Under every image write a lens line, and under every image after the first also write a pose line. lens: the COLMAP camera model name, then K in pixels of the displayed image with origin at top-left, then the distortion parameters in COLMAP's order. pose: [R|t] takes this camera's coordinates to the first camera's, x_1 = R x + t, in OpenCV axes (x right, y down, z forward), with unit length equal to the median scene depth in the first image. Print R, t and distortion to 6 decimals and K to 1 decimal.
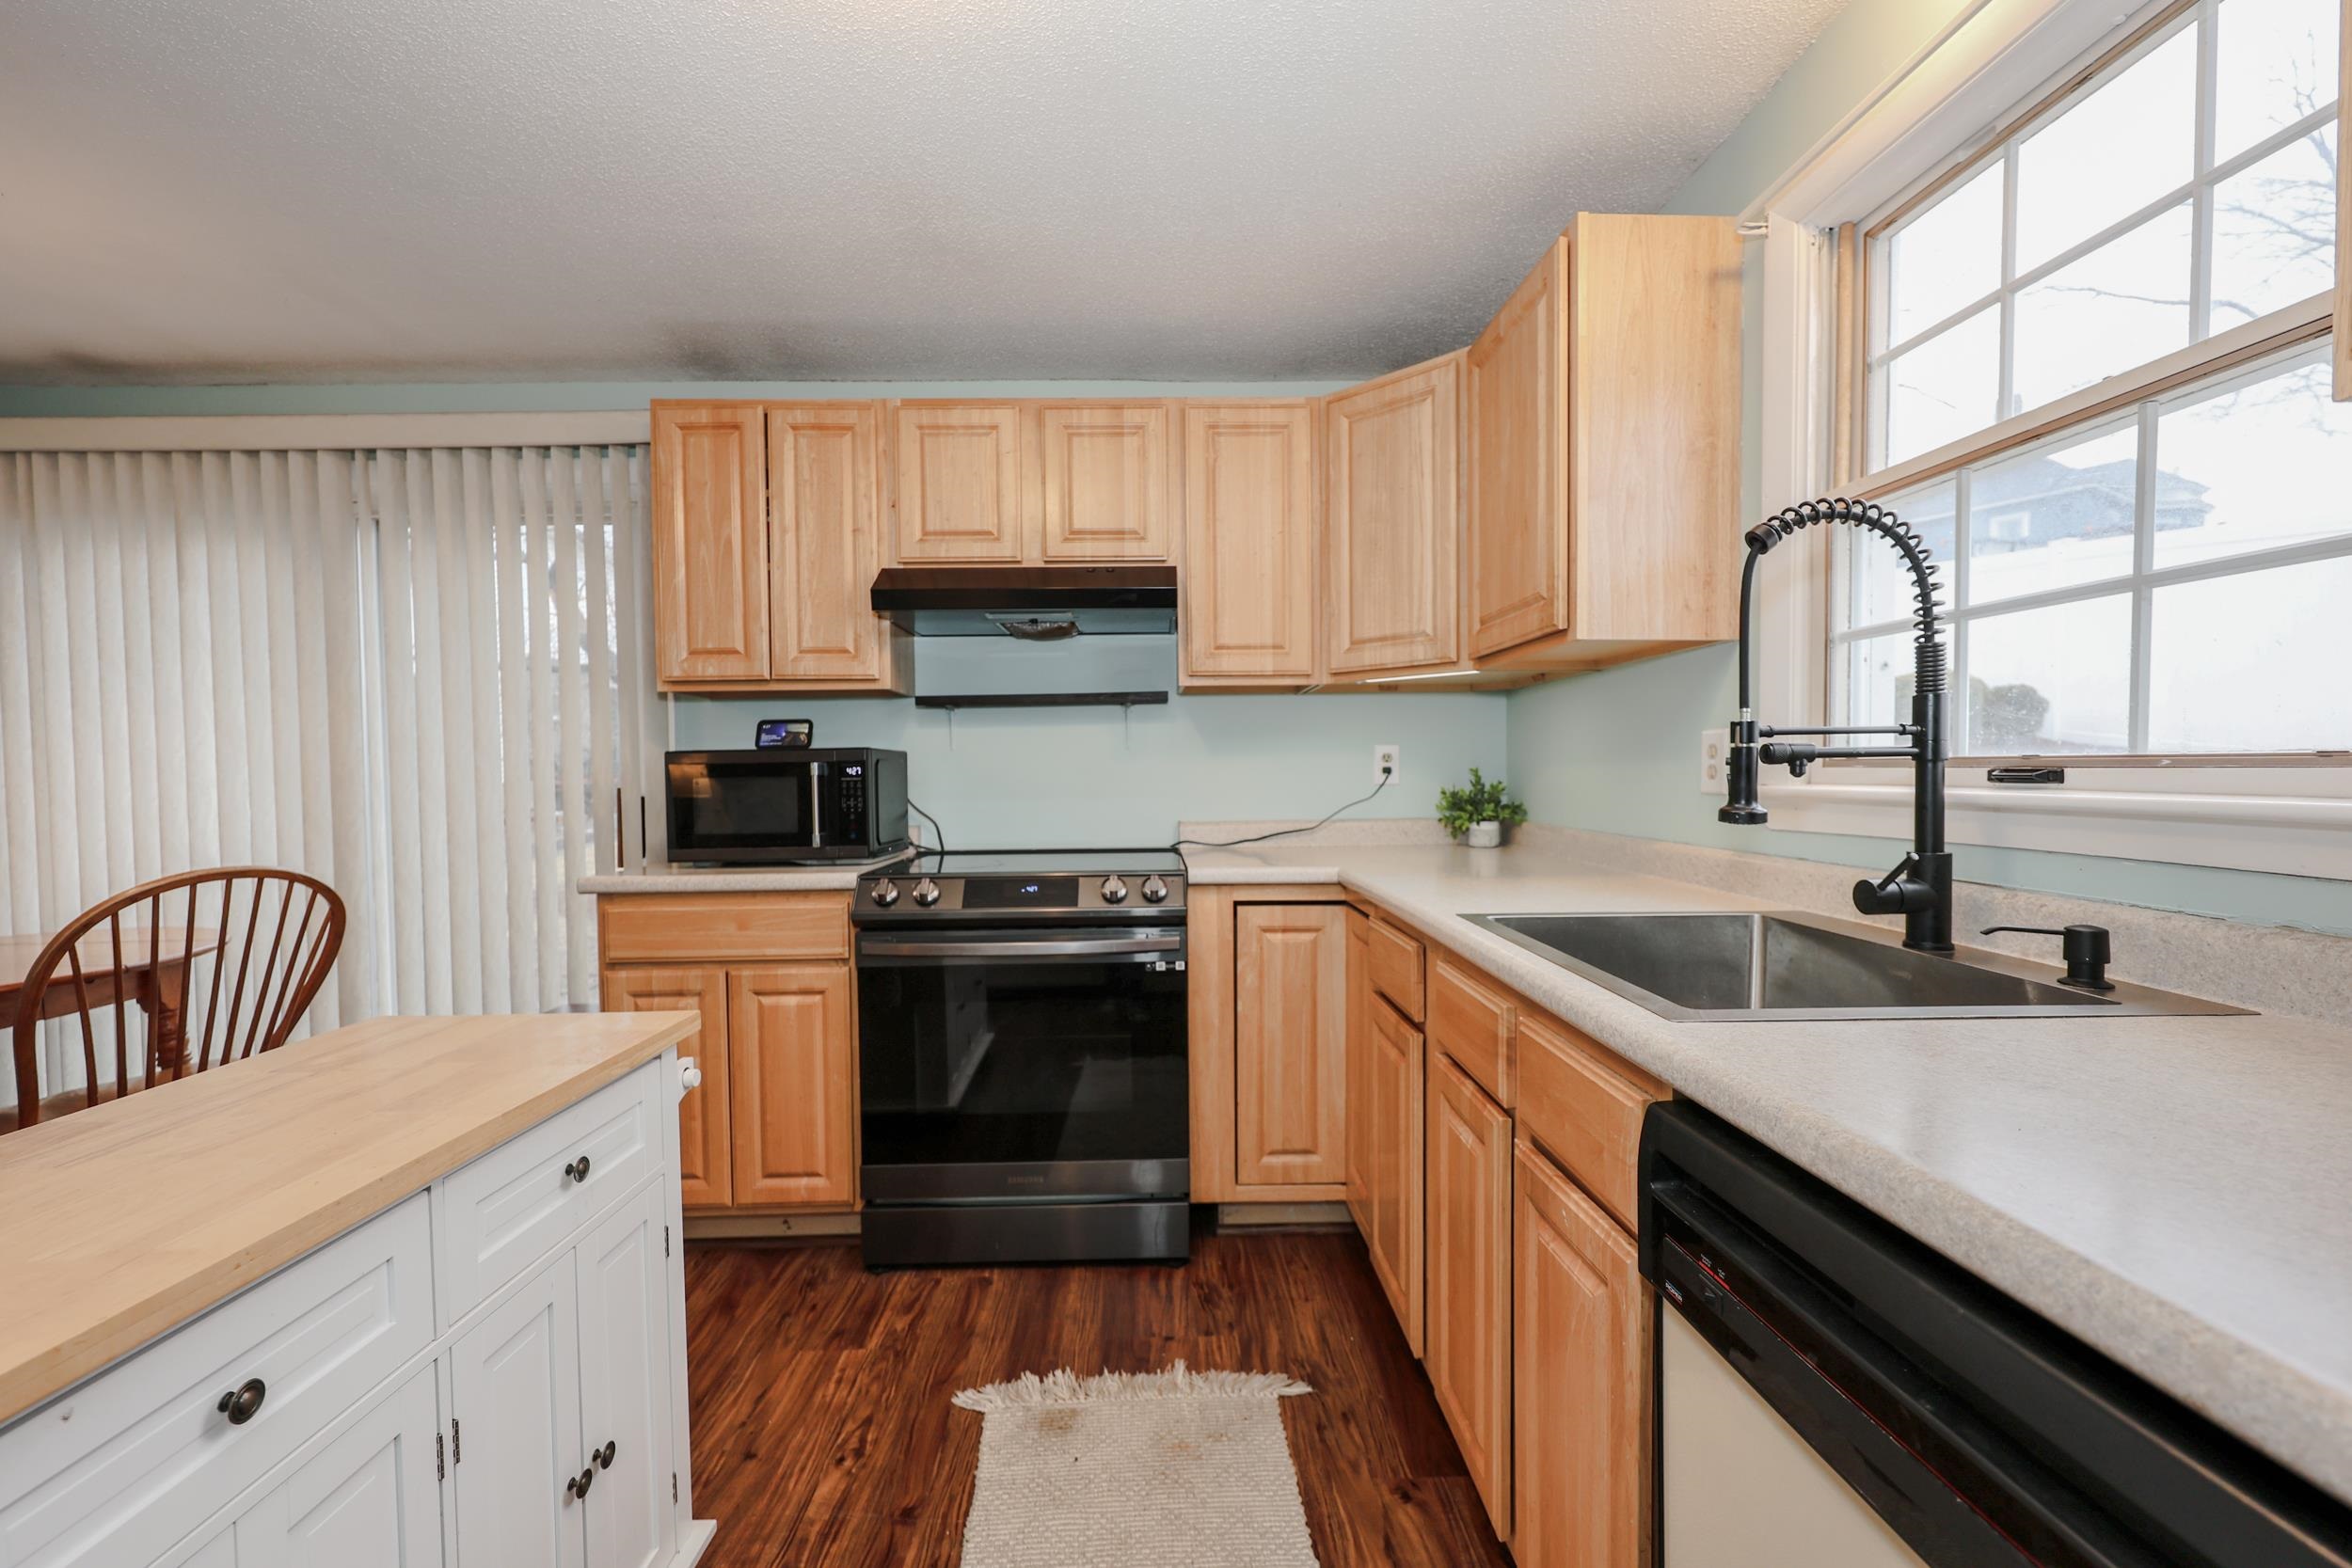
lens RADIAL K [[971.5, 0, 1156.2], [0, 971.5, 788.7], [0, 0, 1]] dist [0.001511, -0.001524]
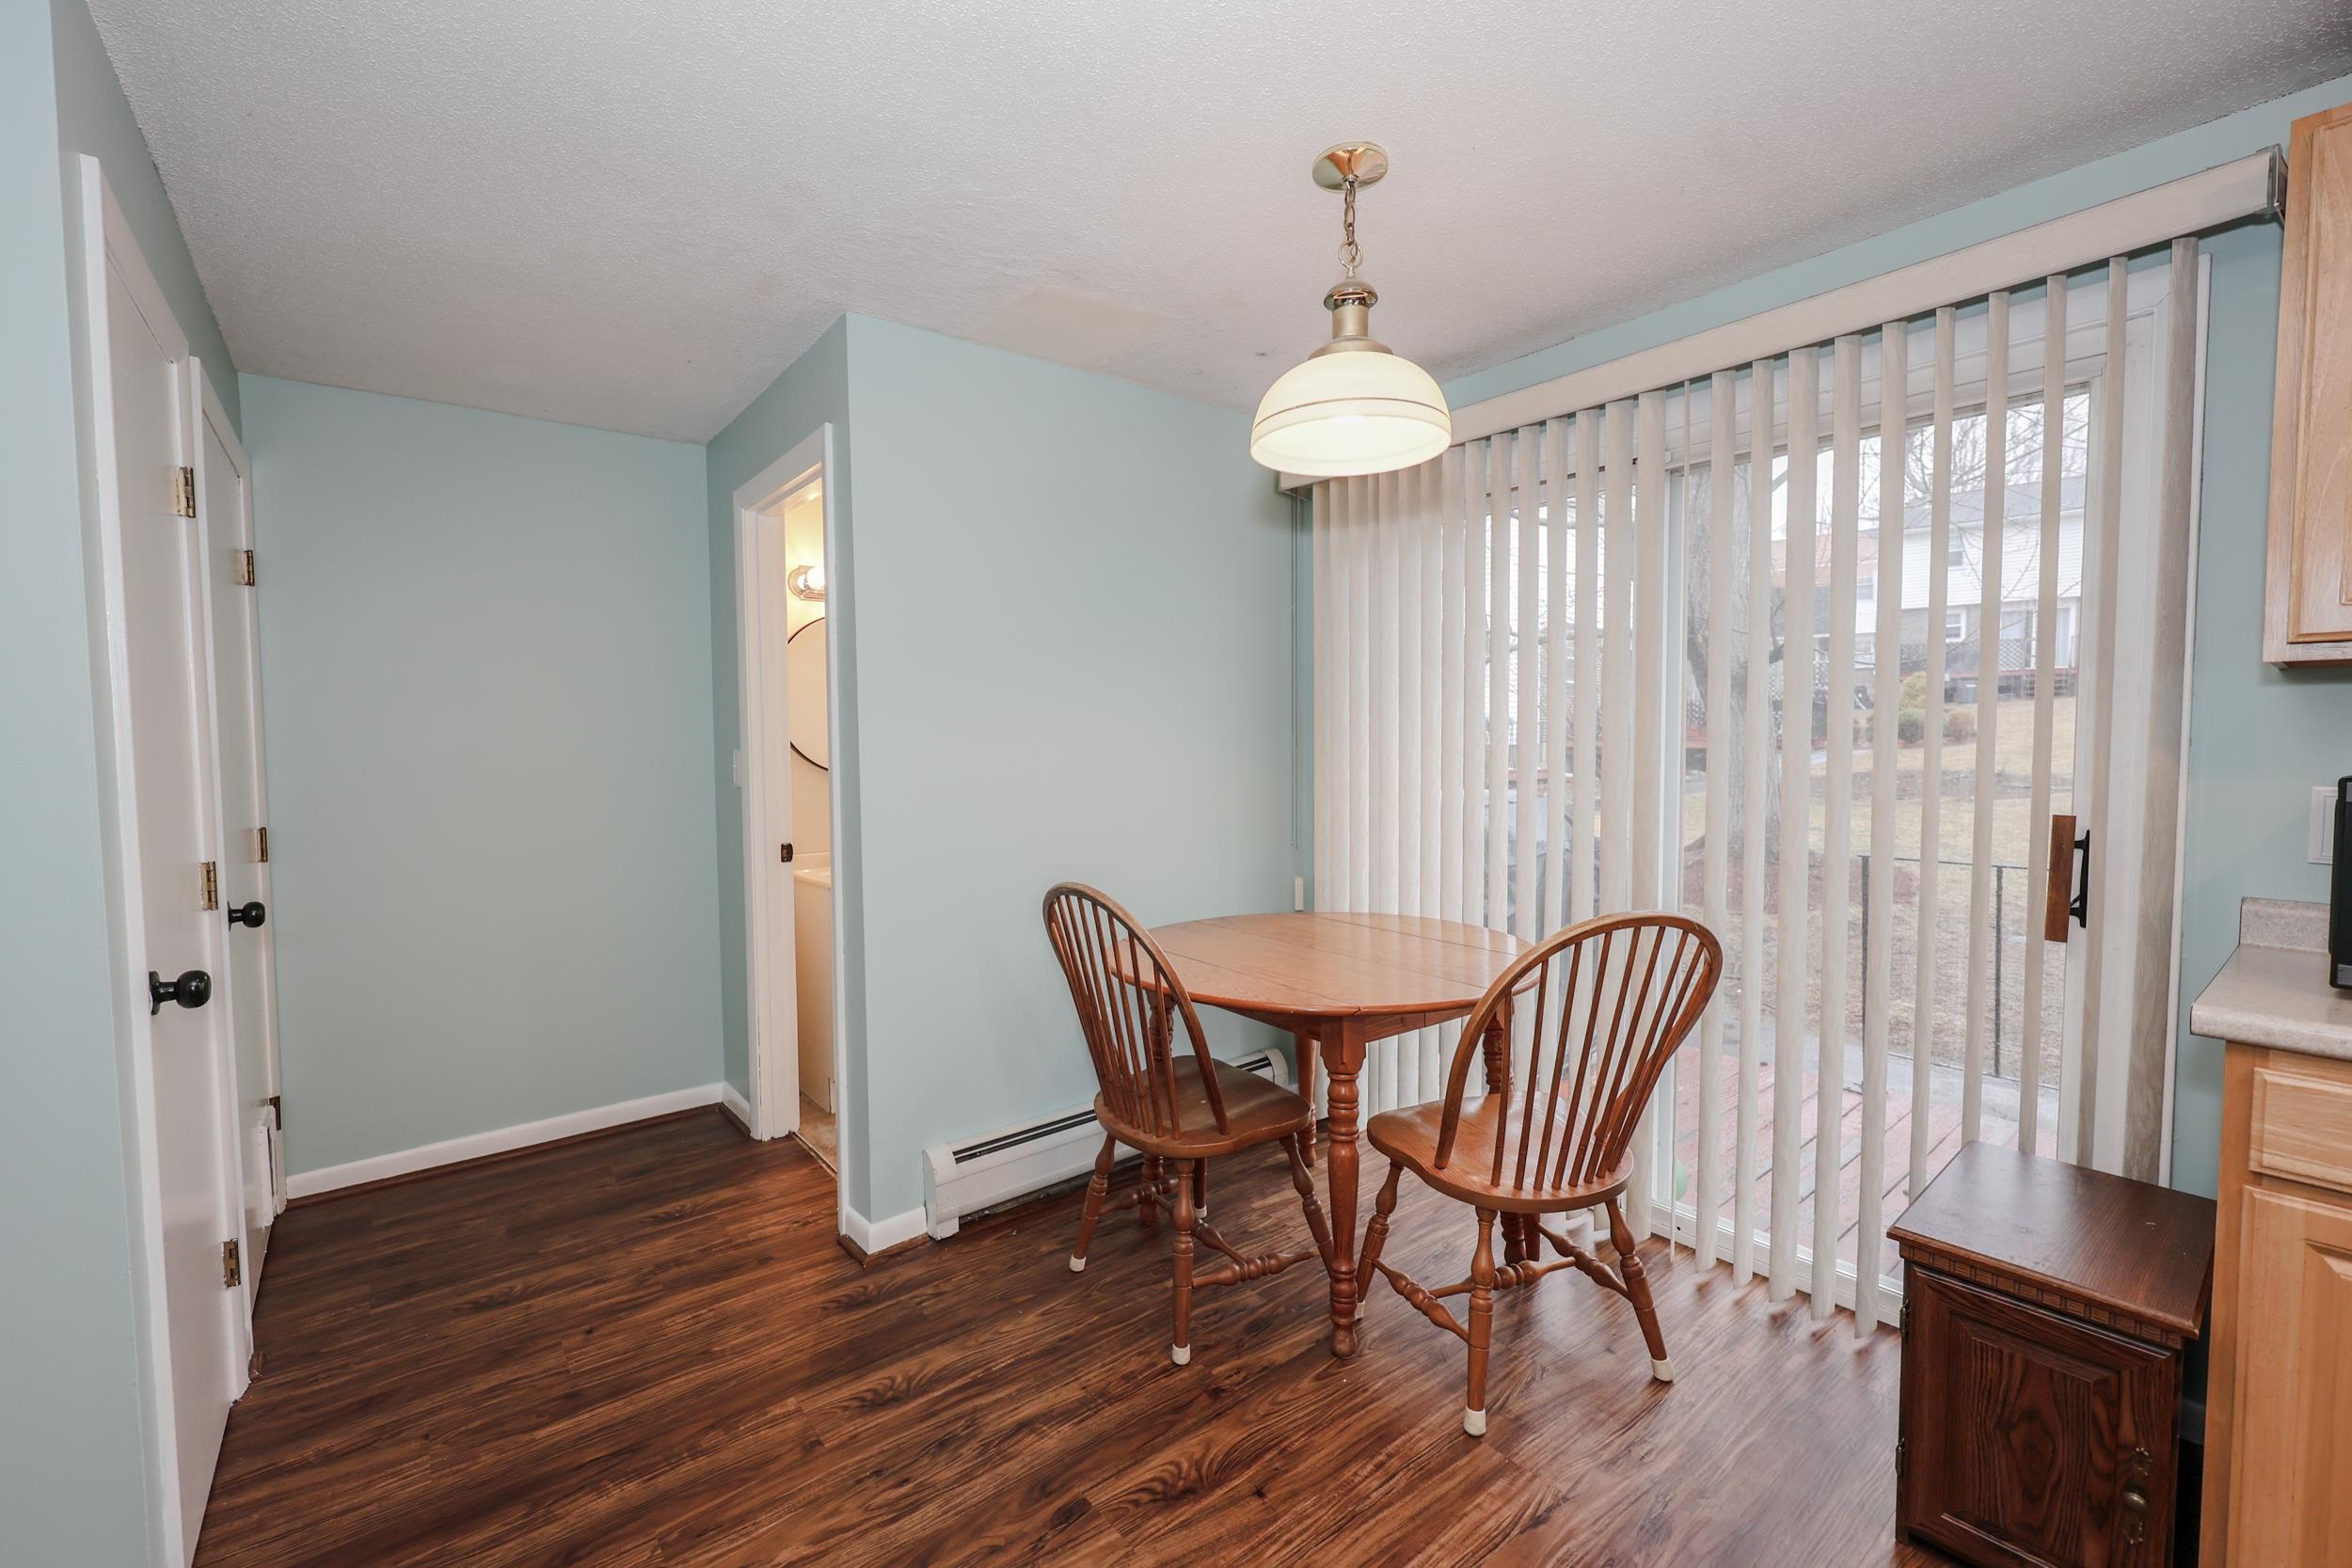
lens RADIAL K [[971.5, 0, 1136.0], [0, 971.5, 765.4], [0, 0, 1]] dist [0.001511, -0.001524]
pose [[0.599453, 0.040419, -0.799388, -0.468911], [-0.023785, 0.999183, 0.032685, -0.046839], [0.800056, -0.000580, 0.599925, 0.158272]]
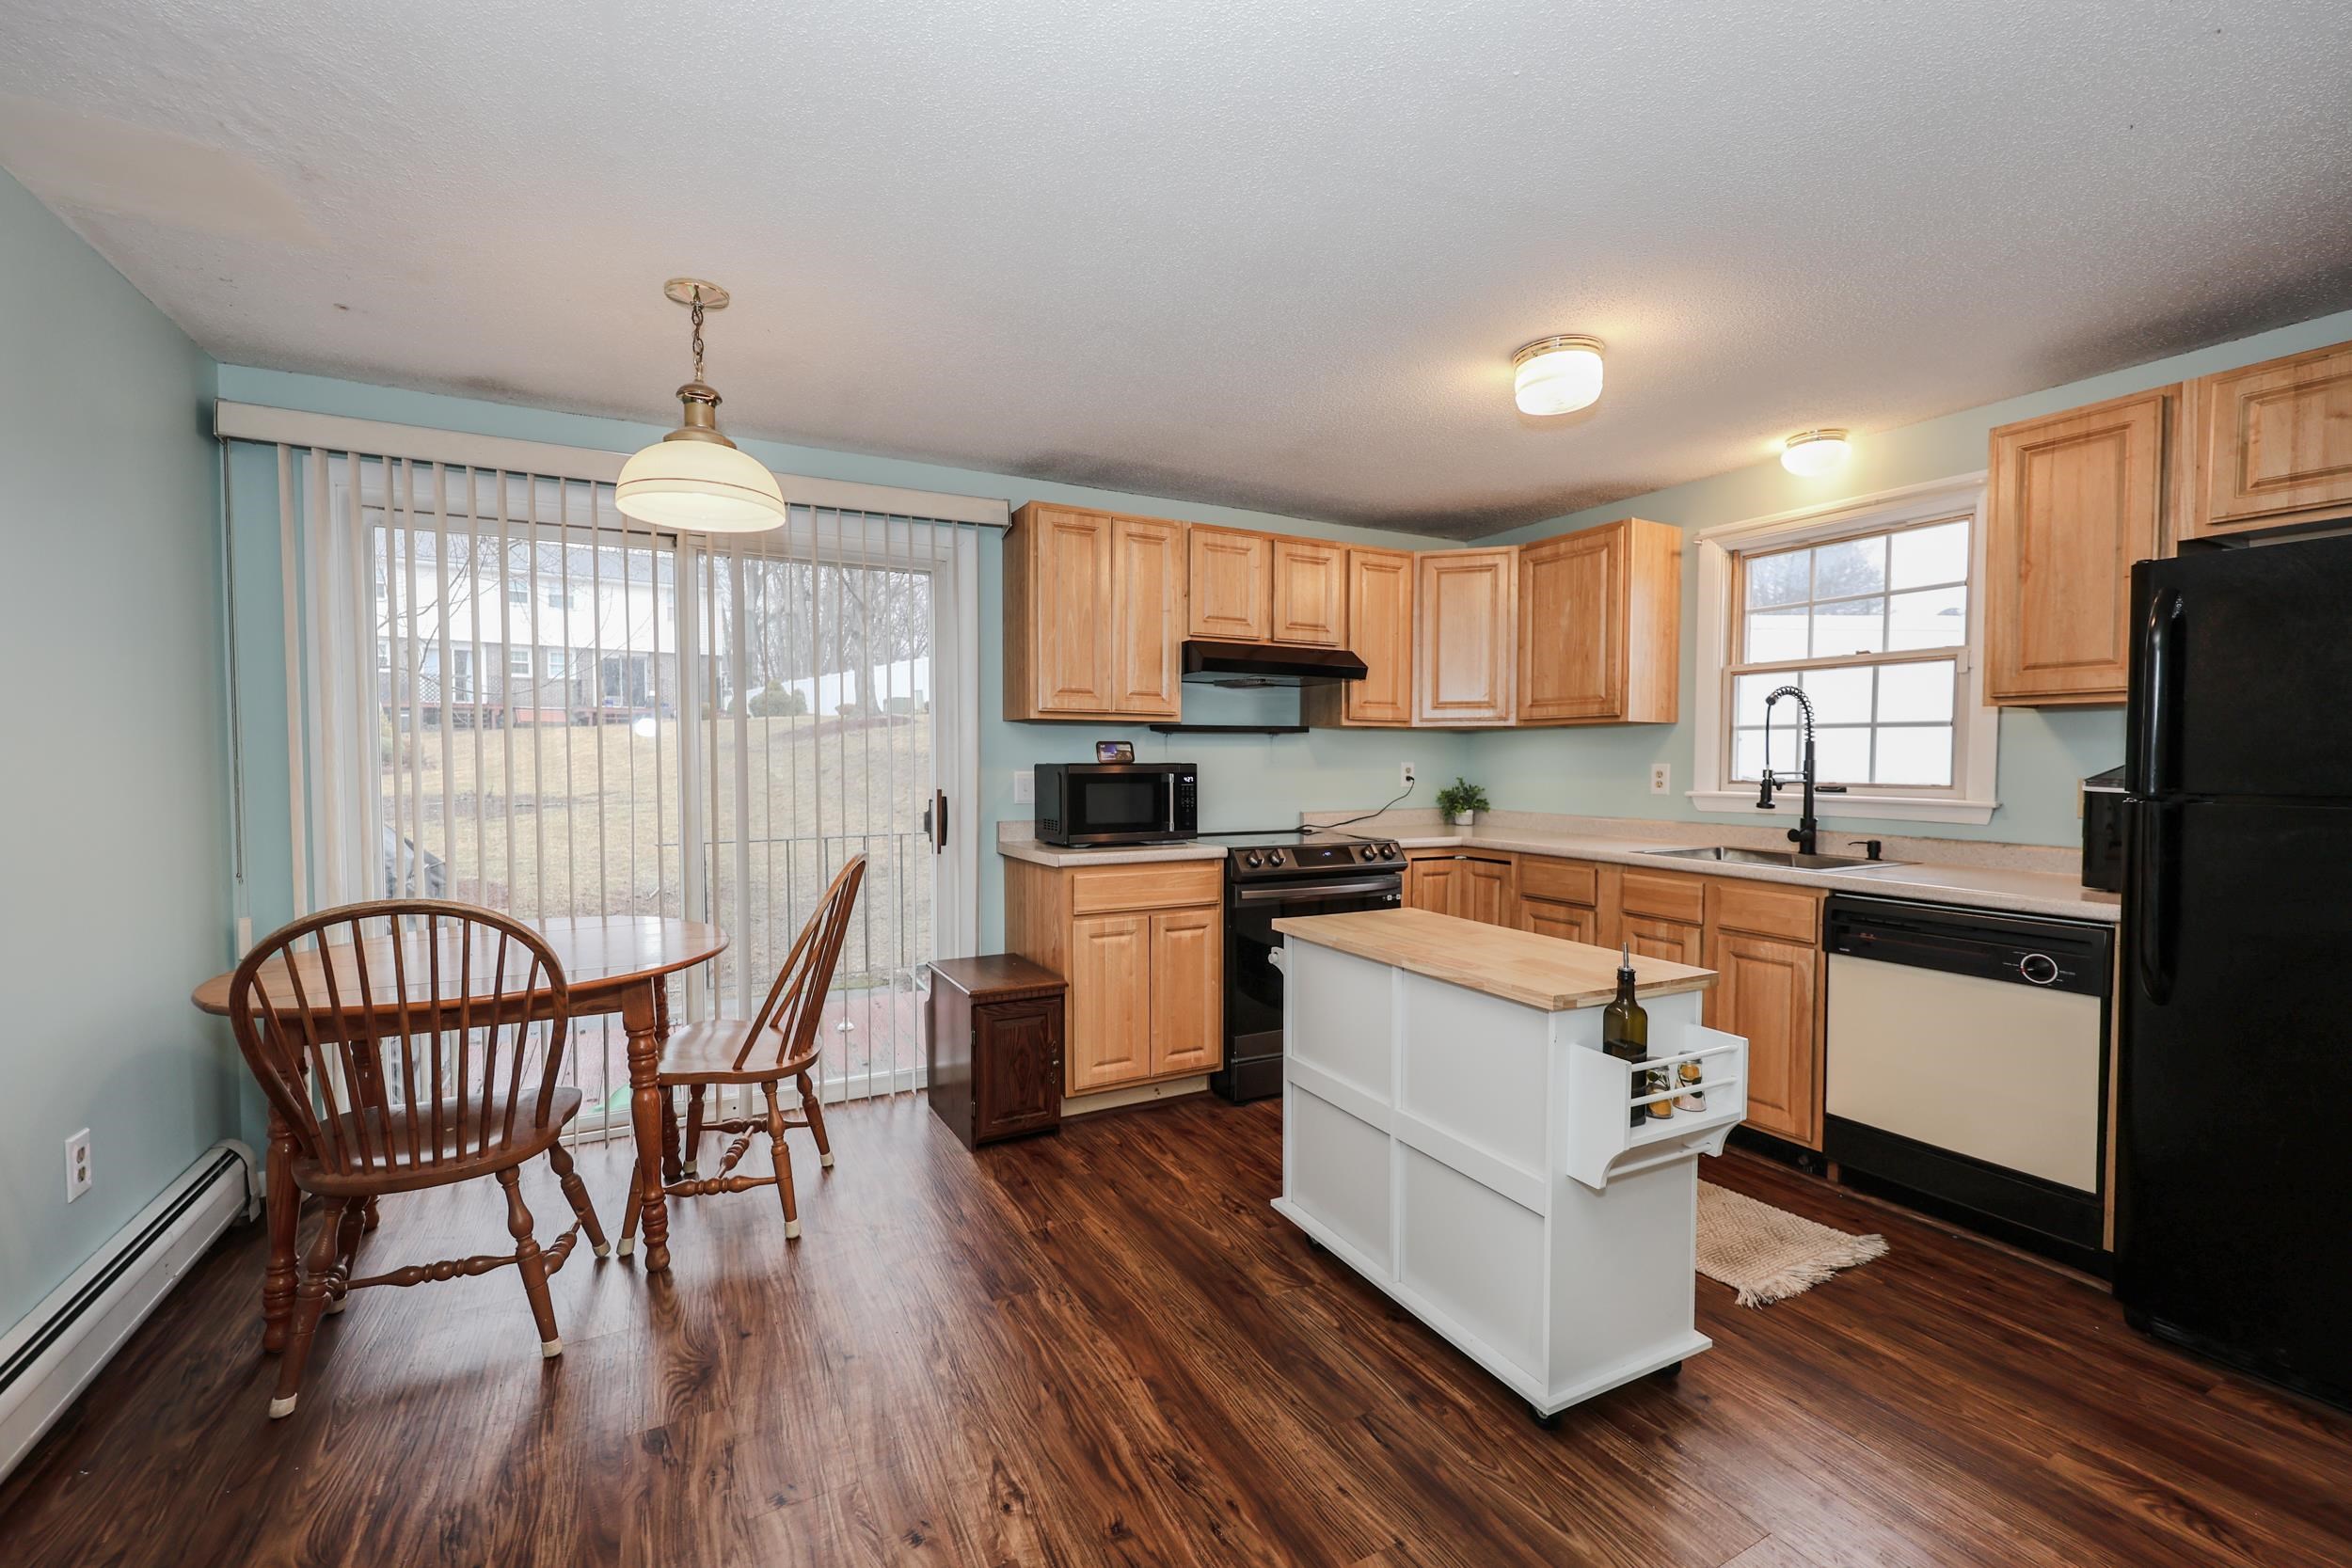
lens RADIAL K [[971.5, 0, 1184.0], [0, 971.5, 785.1], [0, 0, 1]] dist [0.001511, -0.001524]
pose [[0.890329, 0.004182, 0.455298, -0.974787], [-0.004506, 0.999990, -0.000374, -0.009167], [-0.455295, -0.001719, 0.890339, -0.298851]]
